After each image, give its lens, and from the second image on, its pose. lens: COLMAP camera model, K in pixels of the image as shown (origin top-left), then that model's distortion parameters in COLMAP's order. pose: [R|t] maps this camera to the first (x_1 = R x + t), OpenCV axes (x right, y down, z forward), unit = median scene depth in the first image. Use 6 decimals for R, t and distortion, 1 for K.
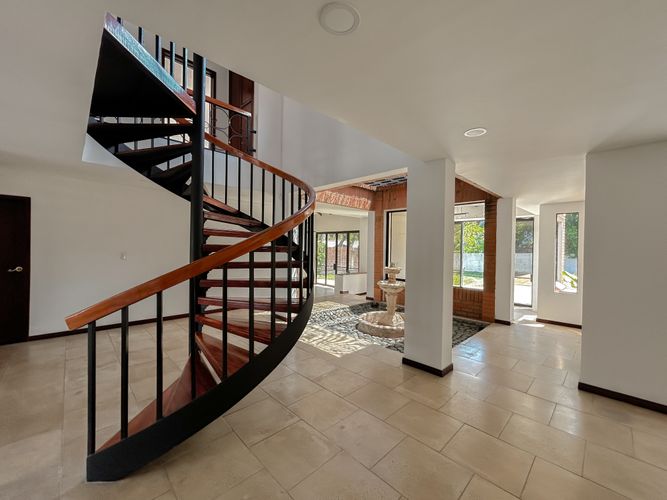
lens RADIAL K [[271.4, 0, 334.9], [0, 271.4, 249.2], [0, 0, 1]] dist [0.001718, -0.000020]
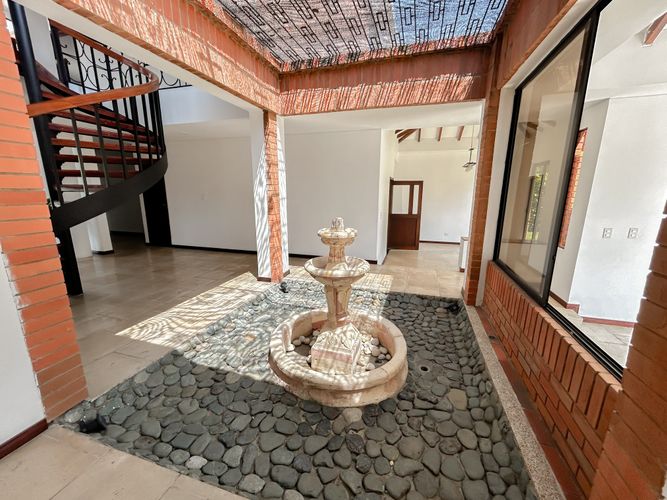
lens RADIAL K [[271.4, 0, 333.9], [0, 271.4, 249.7], [0, 0, 1]] dist [0.001718, -0.000020]
pose [[0.475986, 0.176068, -0.861648, 0.742556], [-0.009350, 0.980712, 0.195233, 0.014838], [0.879403, -0.084871, 0.468451, 0.983655]]
